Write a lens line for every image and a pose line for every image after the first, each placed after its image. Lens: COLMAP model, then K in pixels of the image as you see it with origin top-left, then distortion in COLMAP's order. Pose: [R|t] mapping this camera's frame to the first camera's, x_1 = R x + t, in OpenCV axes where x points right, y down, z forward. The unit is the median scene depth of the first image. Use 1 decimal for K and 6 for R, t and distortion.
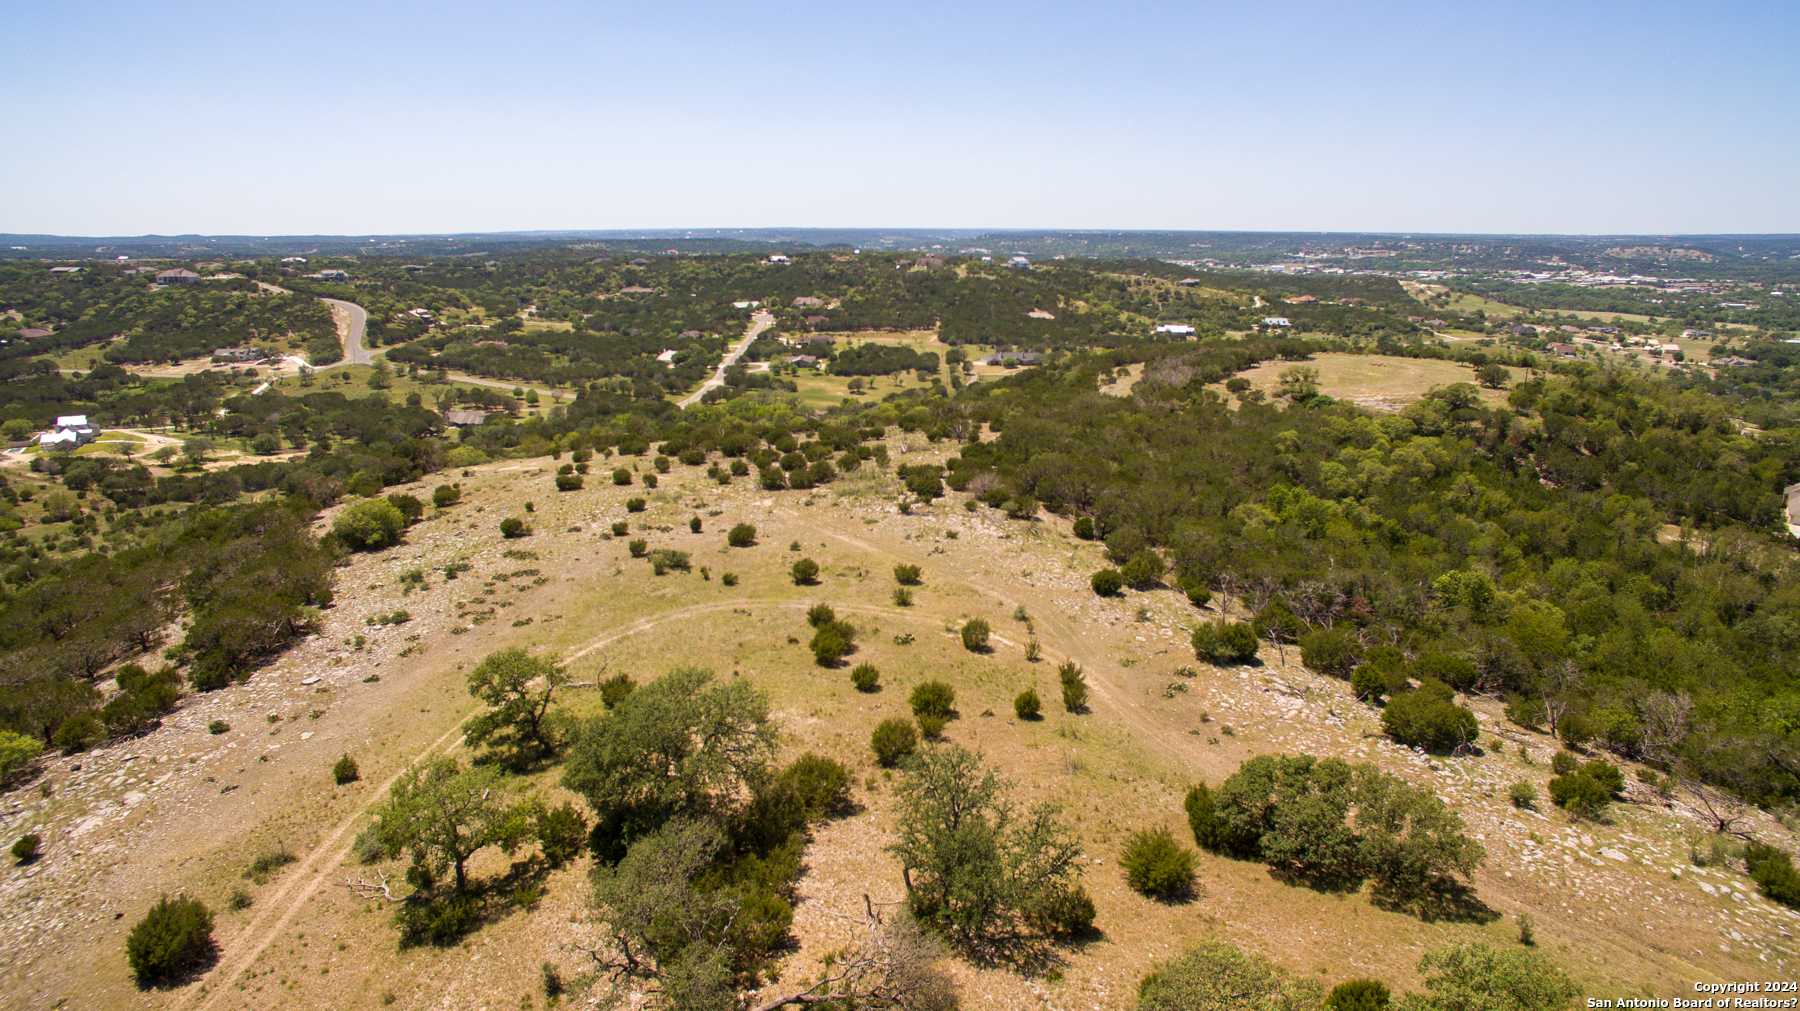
lens RADIAL K [[1050.7, 0, 897.1], [0, 1050.7, 493.3], [0, 0, 1]] dist [-0.125159, 0.091638]
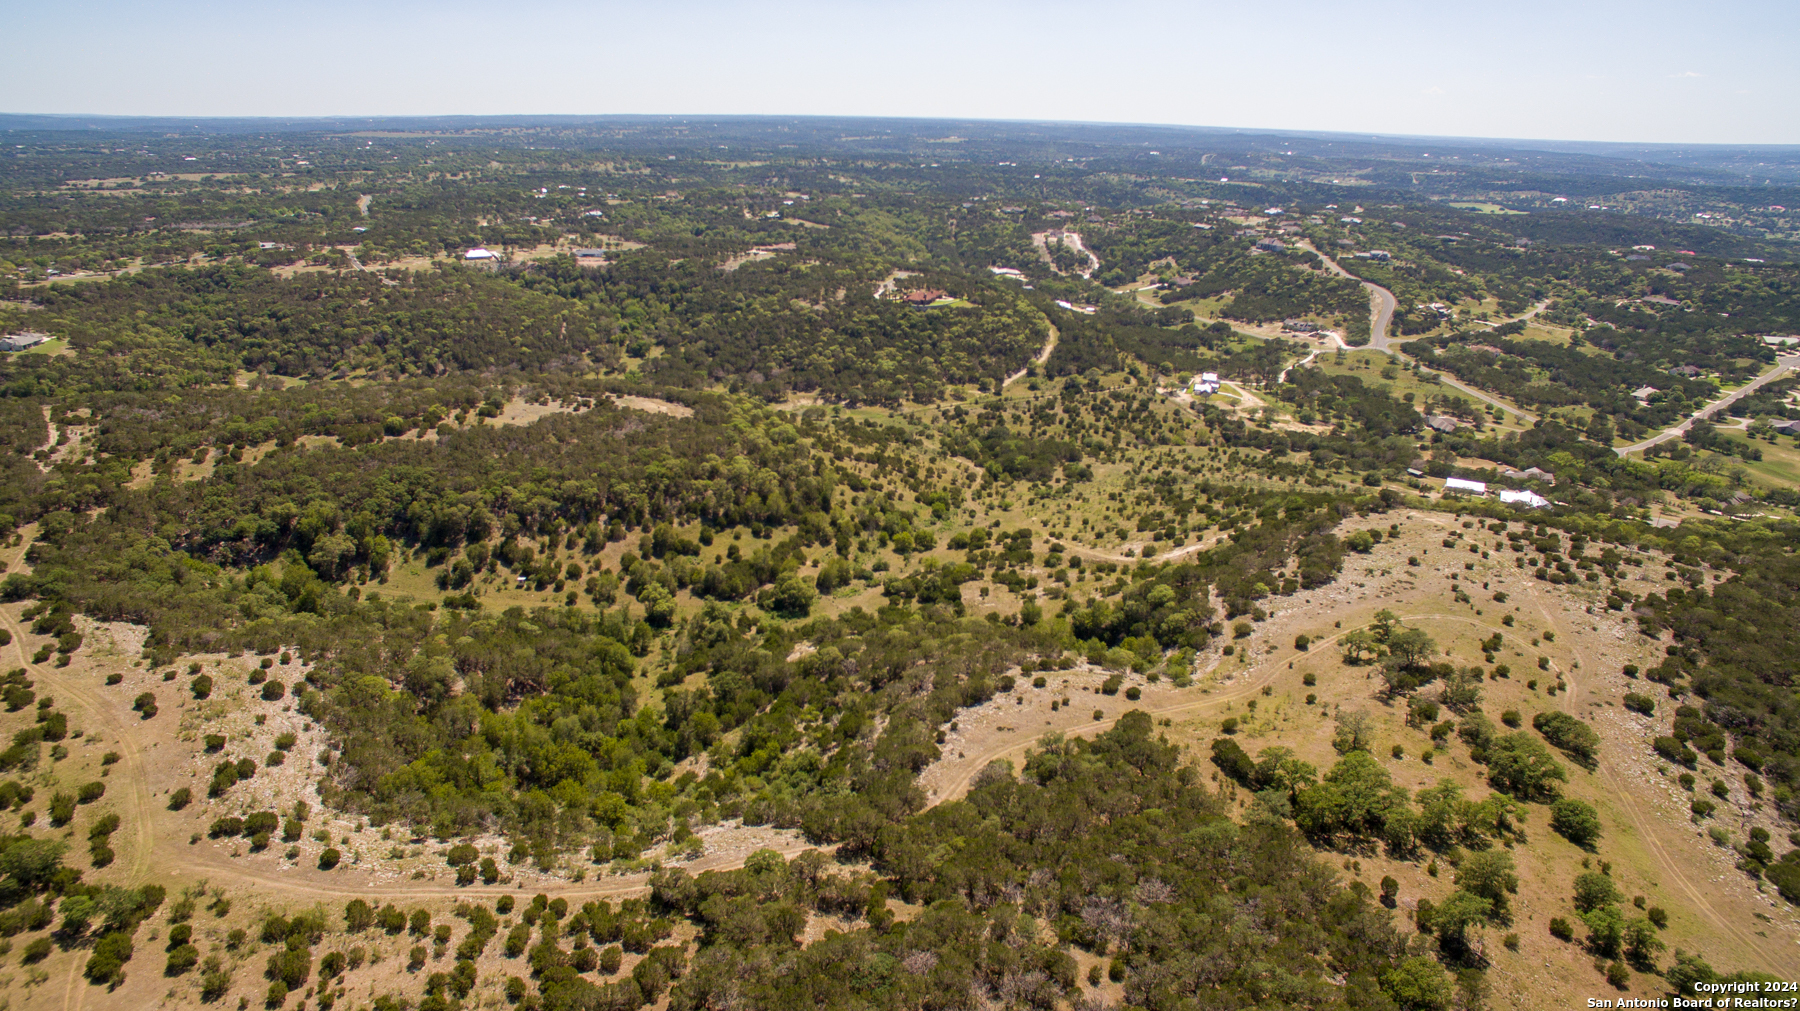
lens RADIAL K [[1050.7, 0, 897.1], [0, 1050.7, 493.3], [0, 0, 1]] dist [-0.125159, 0.091638]
pose [[0.603095, 0.289205, -0.743395, 0.150972], [-0.217101, 0.956290, 0.195900, -0.075697], [0.767557, 0.043245, 0.639521, -0.350055]]
